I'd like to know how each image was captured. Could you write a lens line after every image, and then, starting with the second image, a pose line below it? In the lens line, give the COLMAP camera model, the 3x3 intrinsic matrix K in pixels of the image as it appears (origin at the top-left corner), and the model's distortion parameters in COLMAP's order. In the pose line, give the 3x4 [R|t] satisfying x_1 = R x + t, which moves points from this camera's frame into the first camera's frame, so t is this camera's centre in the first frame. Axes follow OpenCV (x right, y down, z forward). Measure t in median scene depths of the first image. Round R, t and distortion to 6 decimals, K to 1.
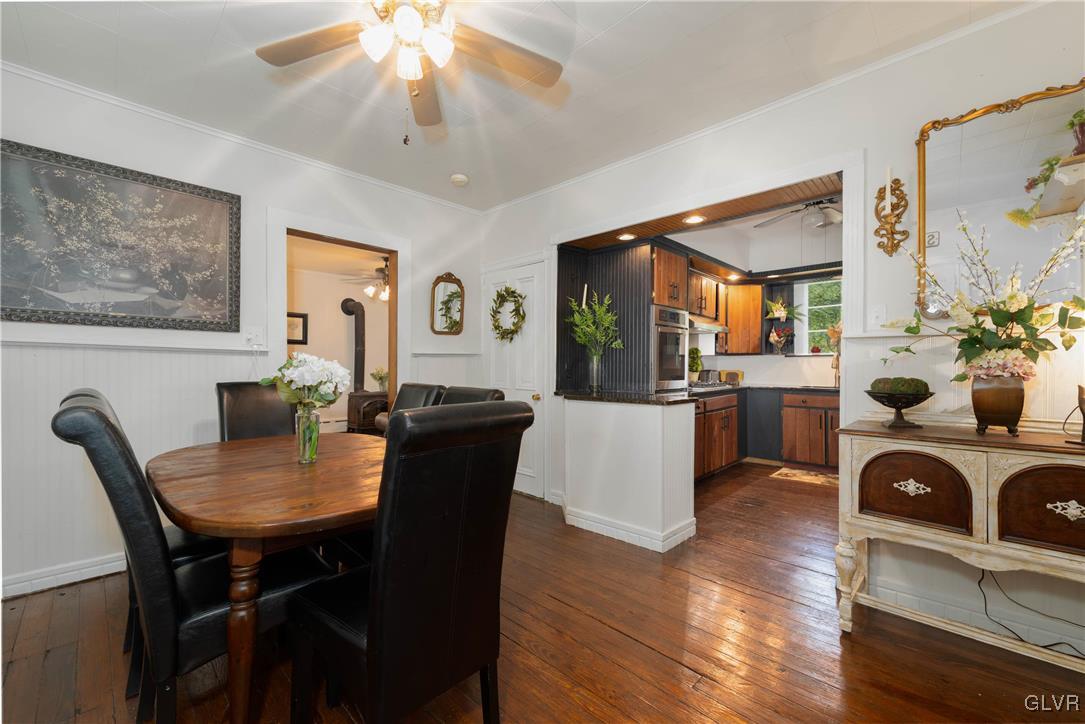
lens RADIAL K [[455.0, 0, 539.6], [0, 455.0, 363.8], [0, 0, 1]] dist [-0.000337, -0.000097]
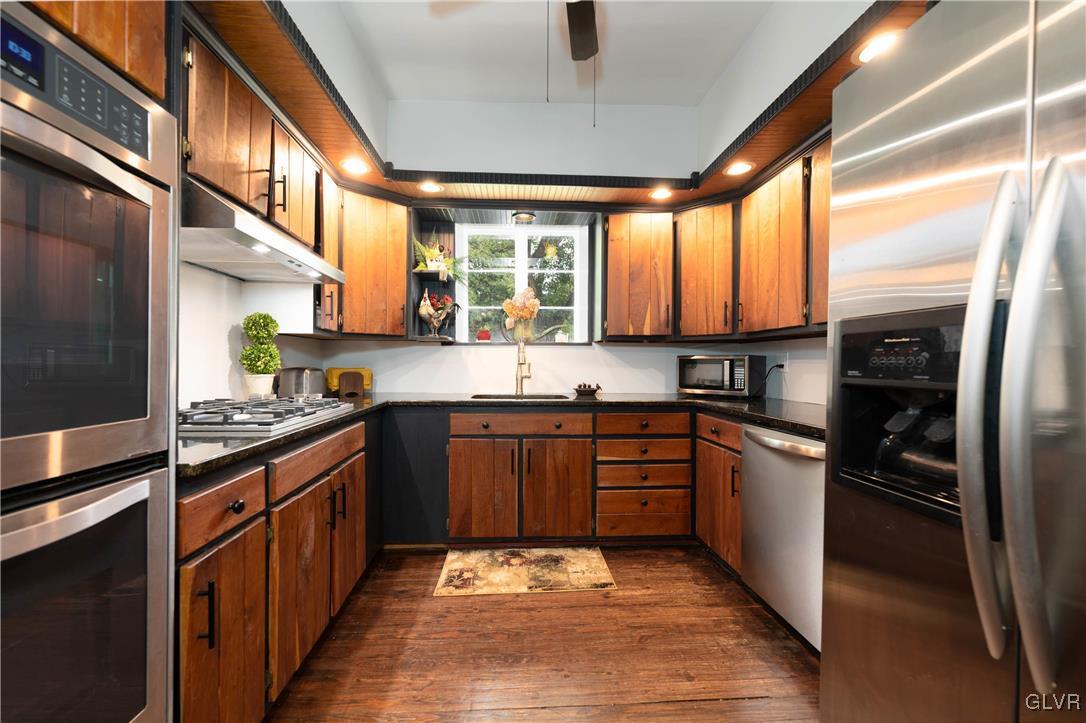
lens RADIAL K [[455.4, 0, 540.1], [0, 455.4, 363.3], [0, 0, 1]] dist [-0.000337, -0.000097]
pose [[0.692229, -0.002440, 0.721674, 0.223317], [-0.004572, 0.999959, 0.007766, 0.004255], [-0.721664, -0.008676, 0.692190, 0.548790]]
